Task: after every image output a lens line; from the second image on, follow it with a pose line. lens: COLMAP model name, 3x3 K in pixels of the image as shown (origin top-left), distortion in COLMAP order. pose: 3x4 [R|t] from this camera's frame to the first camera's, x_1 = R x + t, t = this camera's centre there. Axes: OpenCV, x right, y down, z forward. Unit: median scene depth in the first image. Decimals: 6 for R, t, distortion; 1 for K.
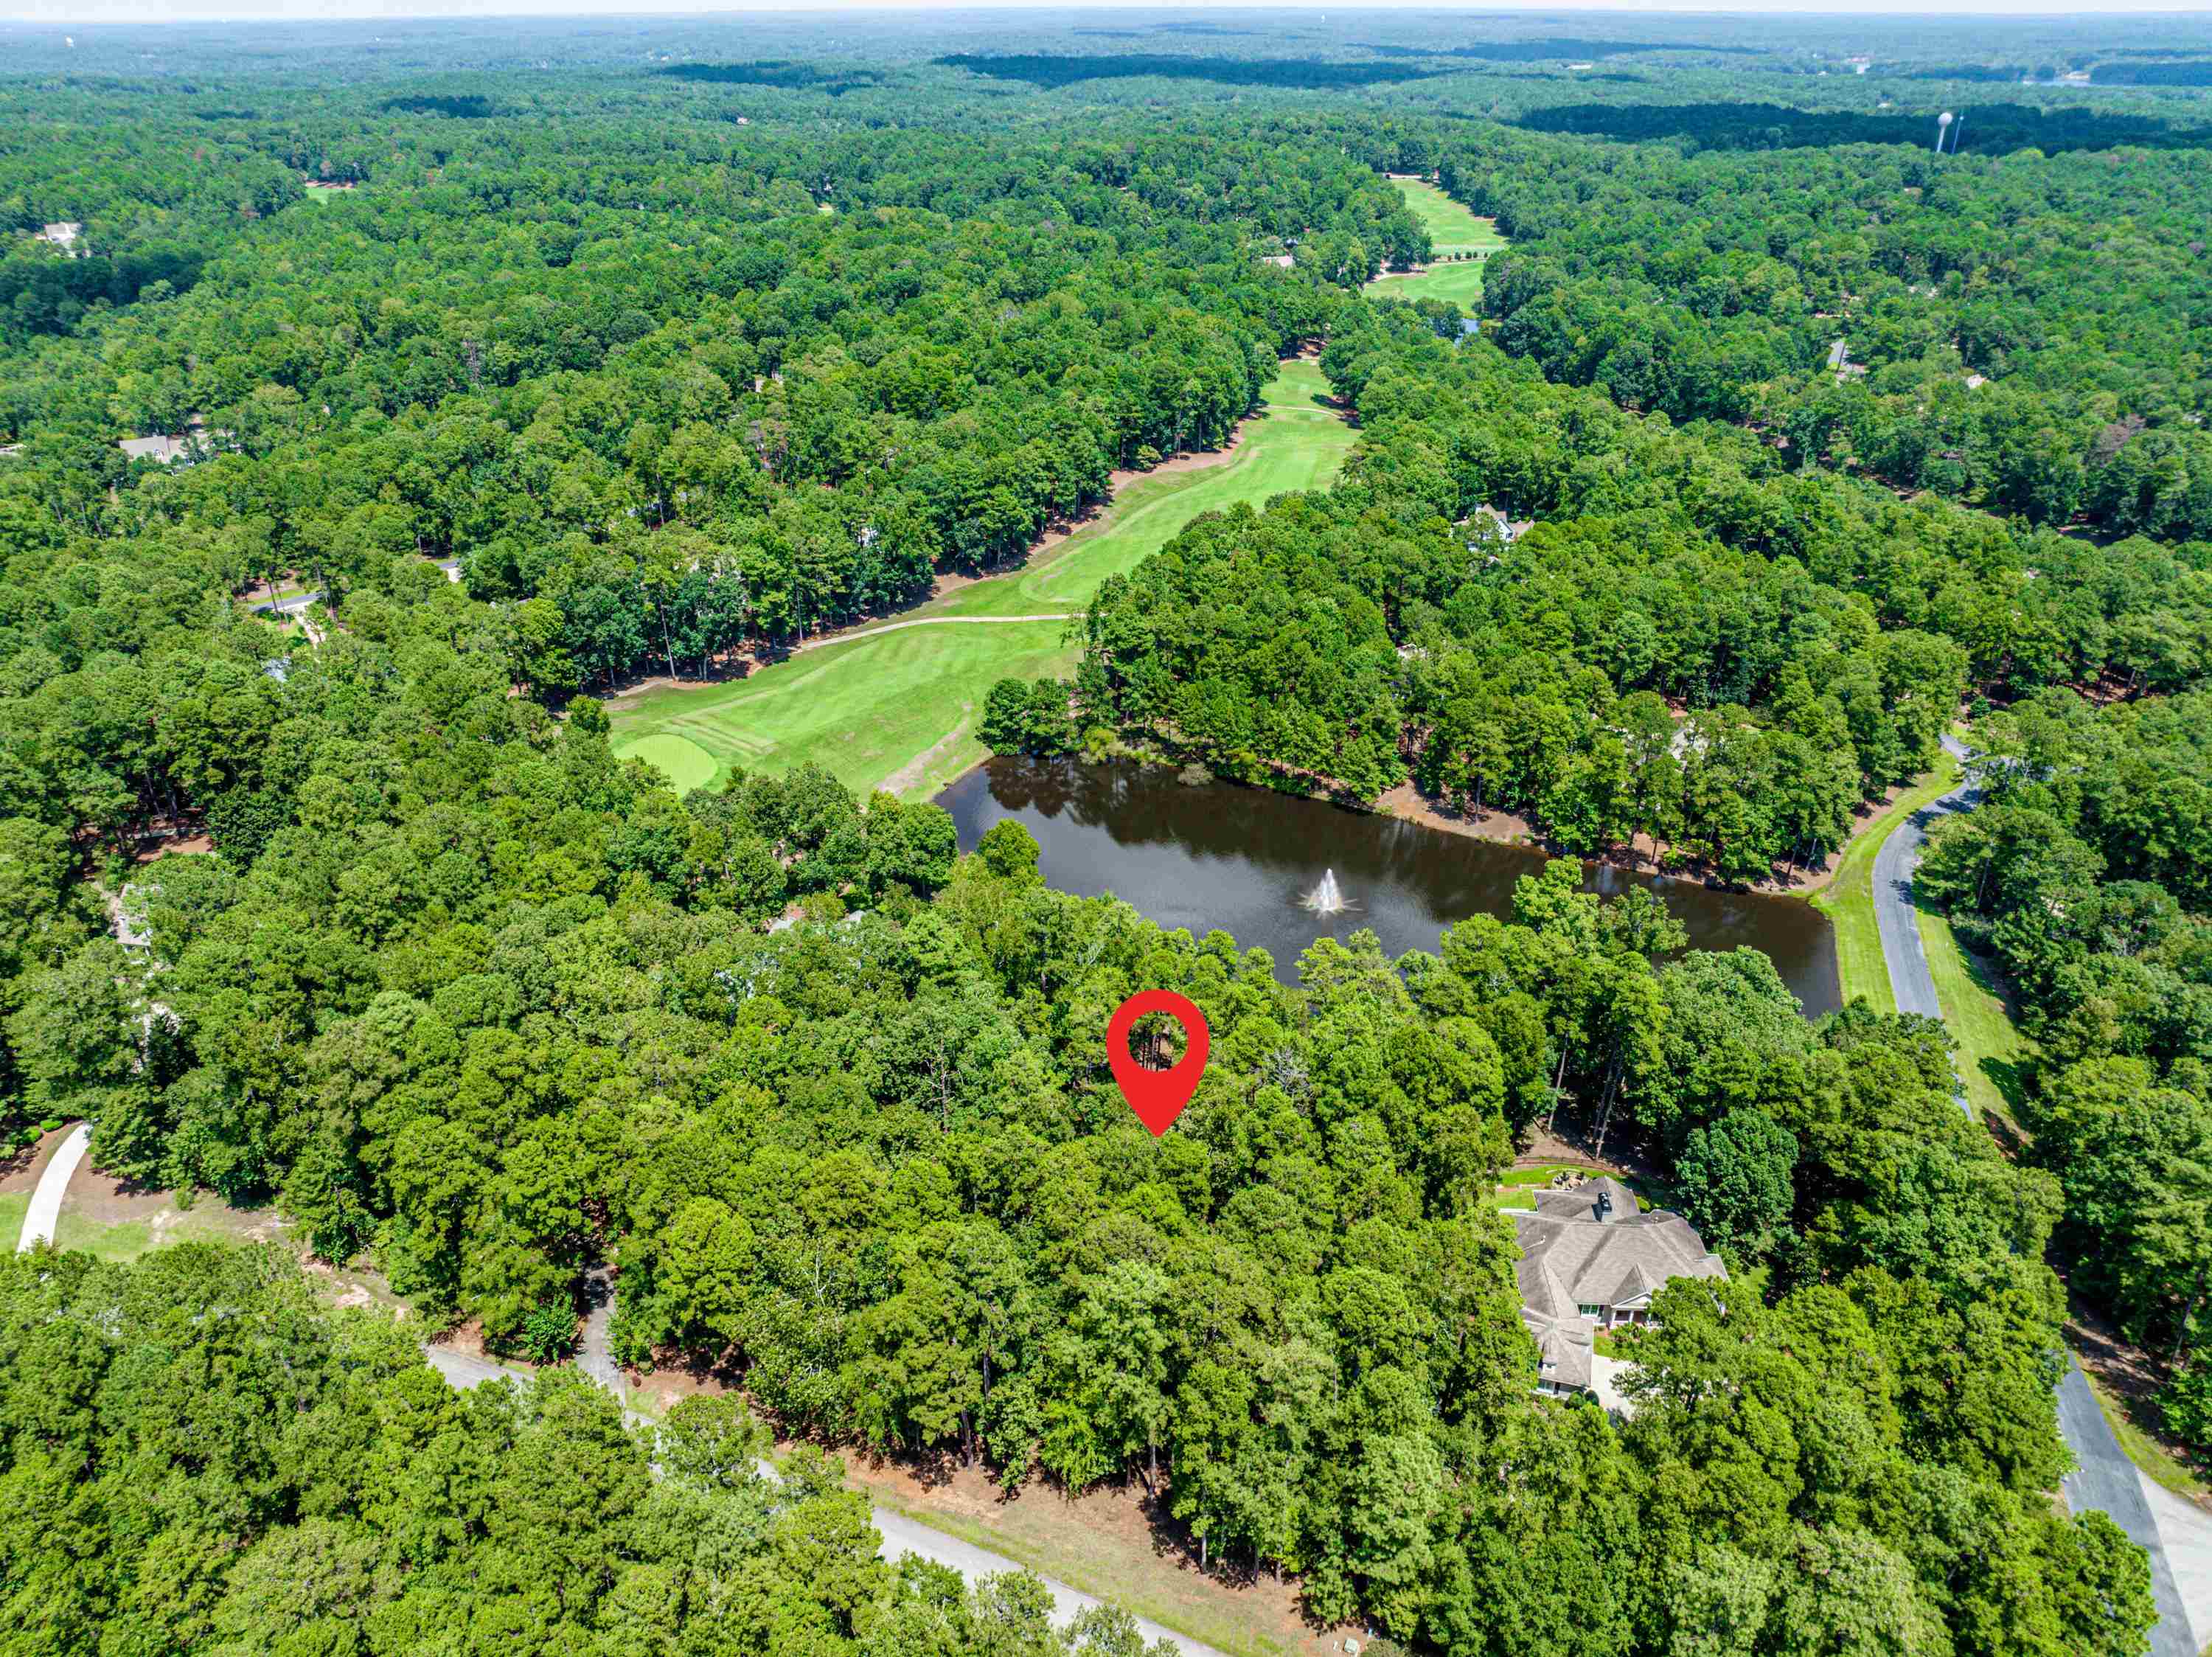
lens RADIAL K [[1556.2, 0, 1105.3], [0, 1556.2, 814.2], [0, 0, 1]] dist [-0.047849, 0.026254]
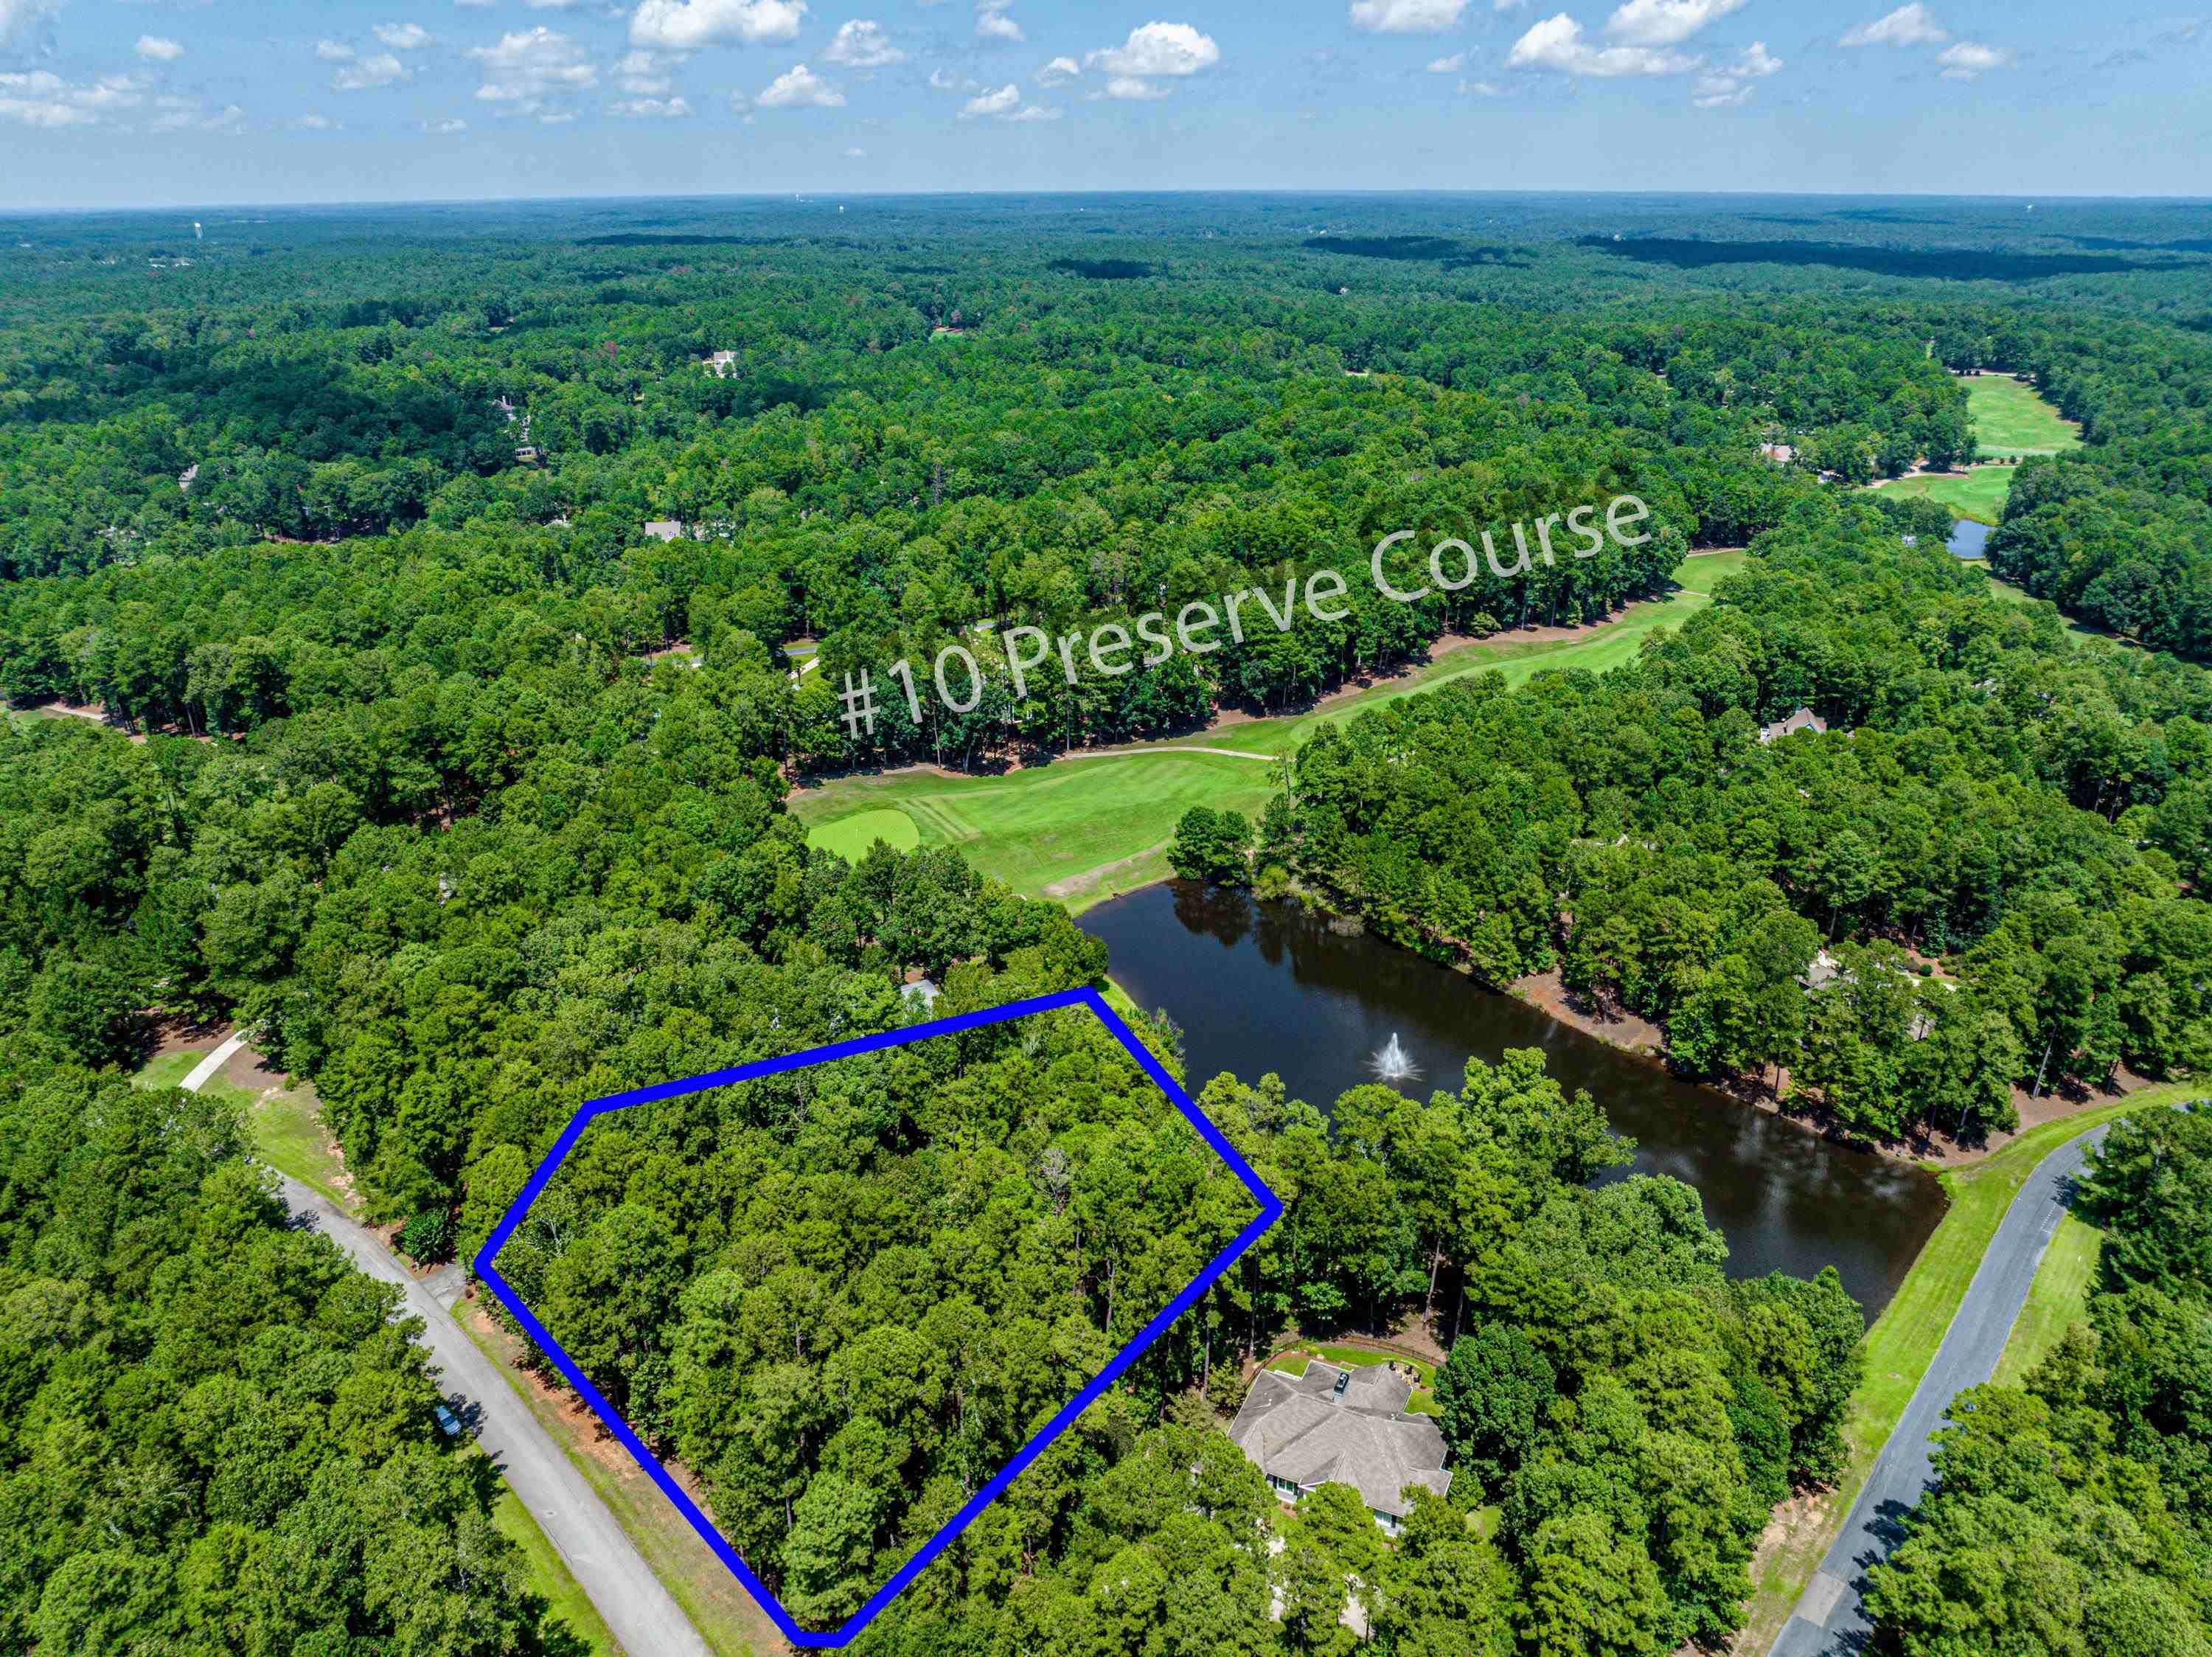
lens RADIAL K [[1547.3, 0, 1110.9], [0, 1547.3, 827.3], [0, 0, 1]] dist [-0.036800, 0.000232]
pose [[0.924227, 0.148688, -0.351706, 0.221596], [-0.179378, 0.982177, -0.056149, -0.003947], [0.337088, 0.114982, 0.934425, 0.008505]]
